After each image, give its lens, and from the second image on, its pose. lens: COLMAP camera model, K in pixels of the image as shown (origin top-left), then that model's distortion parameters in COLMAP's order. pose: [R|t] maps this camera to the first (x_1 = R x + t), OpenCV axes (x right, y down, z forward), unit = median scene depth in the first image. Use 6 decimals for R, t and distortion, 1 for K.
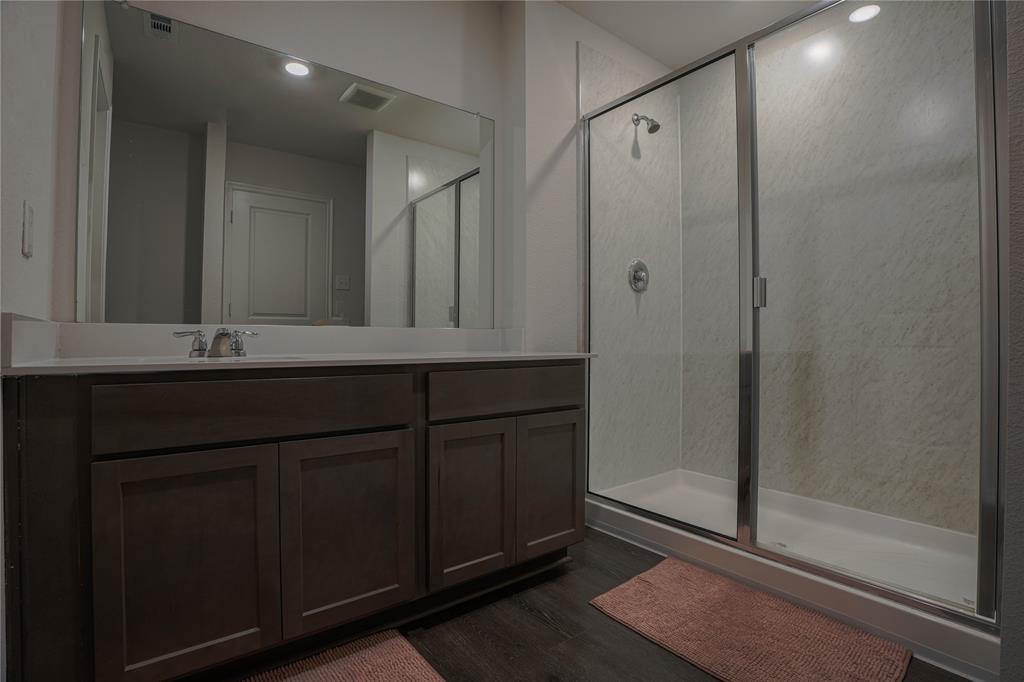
lens RADIAL K [[497.5, 0, 512.0], [0, 497.5, 341.0], [0, 0, 1]] dist [-0.039891, 0.000244]
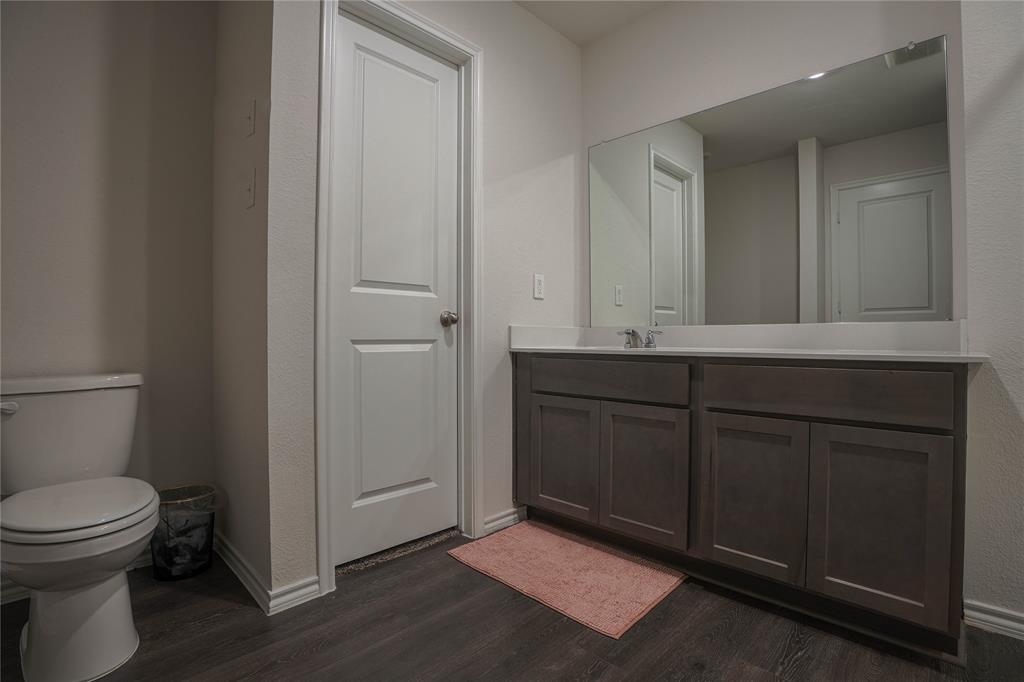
lens RADIAL K [[495.6, 0, 512.0], [0, 495.6, 341.0], [0, 0, 1]] dist [-0.000825, 0.000016]
pose [[0.141403, 0.004977, -0.989940, 0.853910], [0.001527, 0.999985, 0.005246, 0.002690], [0.989951, -0.002253, 0.141393, 0.376651]]
